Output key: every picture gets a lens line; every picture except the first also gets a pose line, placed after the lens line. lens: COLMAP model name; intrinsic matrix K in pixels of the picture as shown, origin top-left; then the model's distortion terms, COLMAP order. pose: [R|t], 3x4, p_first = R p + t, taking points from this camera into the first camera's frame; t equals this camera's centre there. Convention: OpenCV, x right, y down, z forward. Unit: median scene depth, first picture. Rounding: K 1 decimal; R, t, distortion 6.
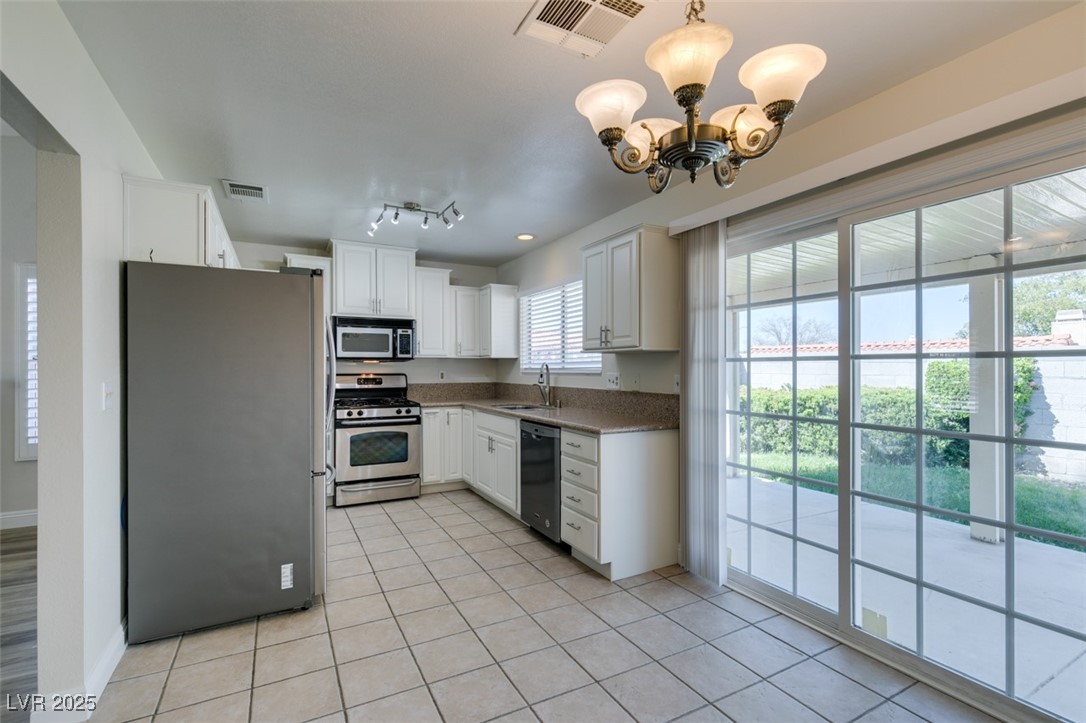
lens RADIAL K [[488.7, 0, 541.9], [0, 488.7, 366.1], [0, 0, 1]] dist [0.004580, -0.001210]
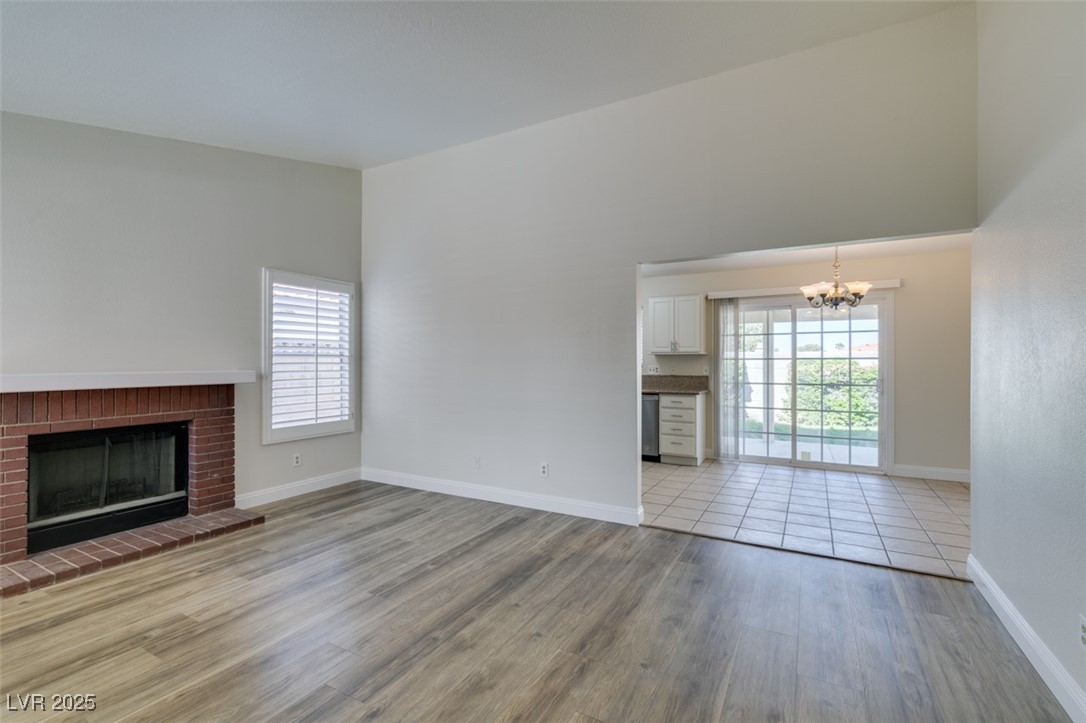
lens RADIAL K [[488.7, 0, 539.5], [0, 488.7, 361.8], [0, 0, 1]] dist [0.004580, -0.001210]
pose [[0.843422, 0.002192, 0.537247, -1.205064], [-0.002109, 0.999997, -0.000768, 0.003244], [-0.537247, -0.000486, 0.843425, -0.296997]]
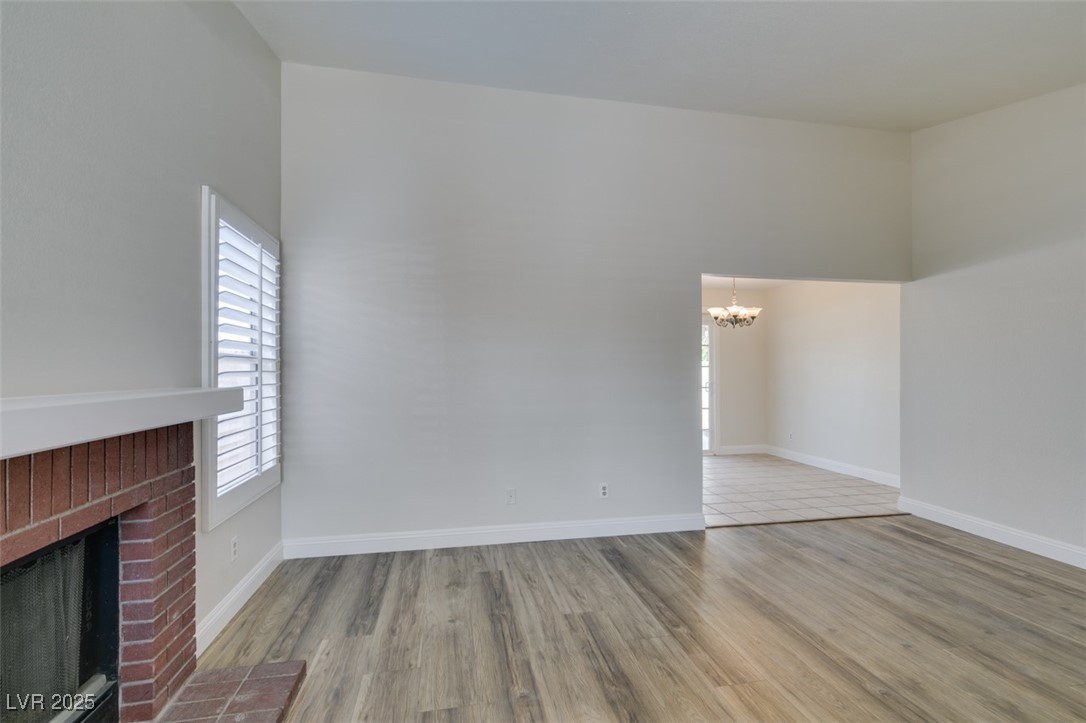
lens RADIAL K [[488.7, 0, 541.2], [0, 488.7, 370.4], [0, 0, 1]] dist [0.004580, -0.001210]
pose [[0.292568, 0.001348, 0.956244, -1.592197], [0.000727, 0.999998, -0.001632, 0.005598], [-0.956244, 0.001172, 0.292567, 0.485860]]
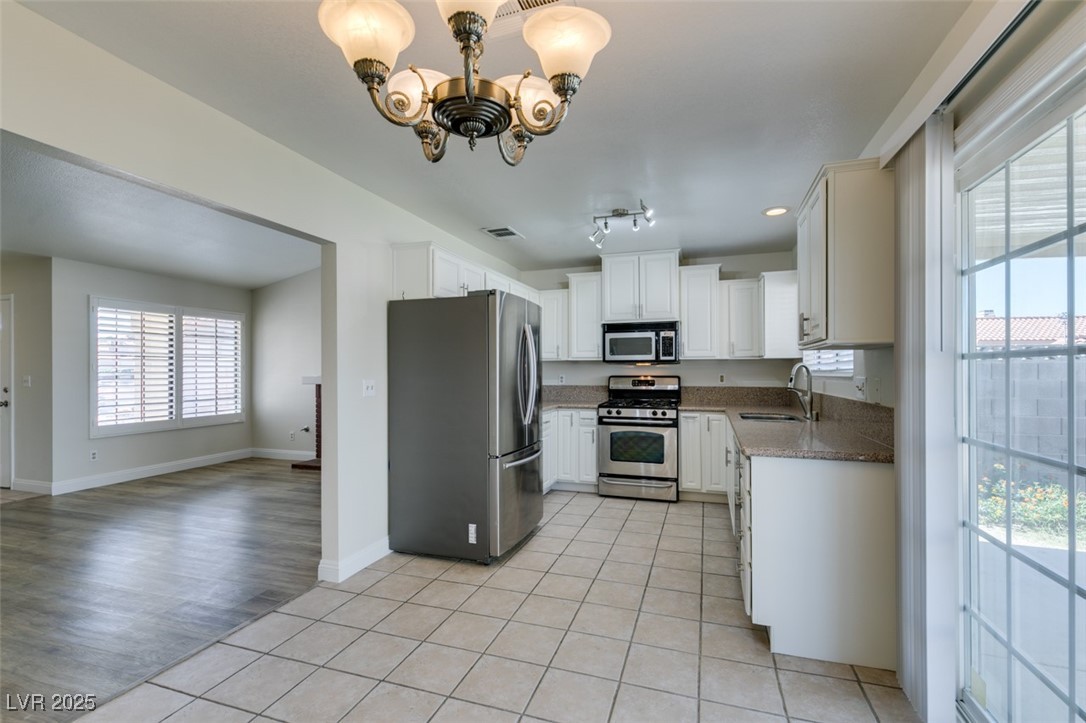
lens RADIAL K [[488.7, 0, 542.7], [0, 488.7, 367.9], [0, 0, 1]] dist [0.004580, -0.001210]
pose [[0.683291, -0.003713, -0.730137, 0.360603], [0.003168, 0.999993, -0.002120, 0.000726], [0.730140, -0.000865, 0.683298, 0.177431]]
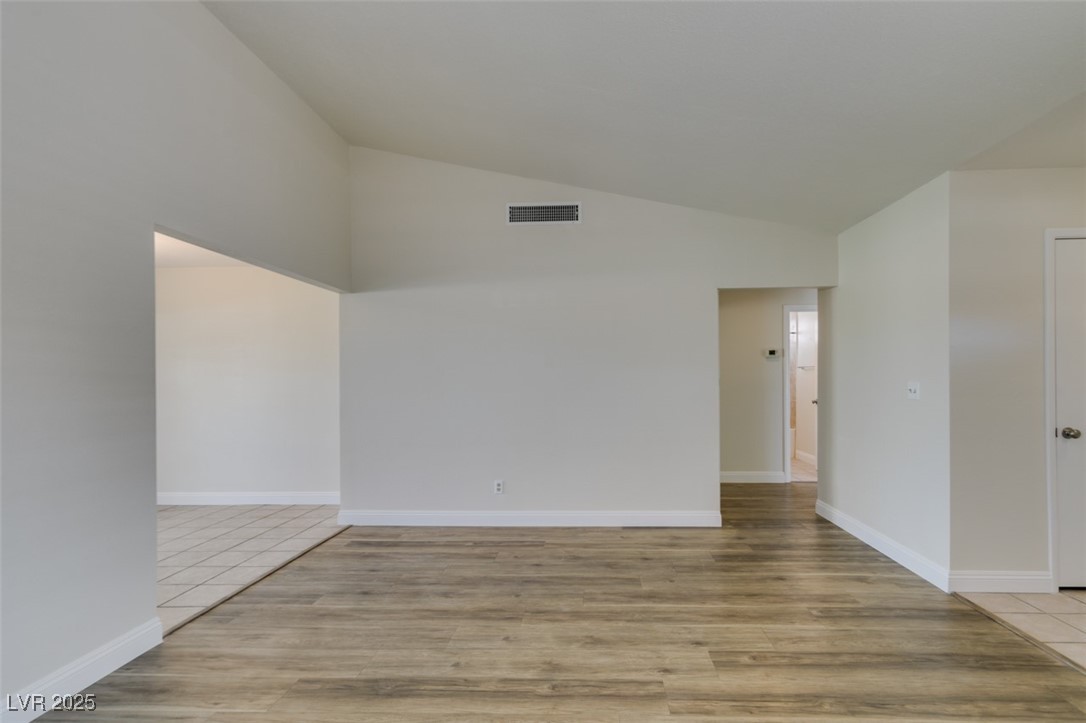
lens RADIAL K [[509.8, 0, 581.2], [0, 509.8, 374.9], [0, 0, 1]] dist [0.006355, -0.001317]
pose [[-0.866692, 0.013297, 0.498666, -1.301495], [0.009017, 0.999899, -0.010990, 0.007235], [-0.498762, -0.005028, -0.866725, 0.768939]]
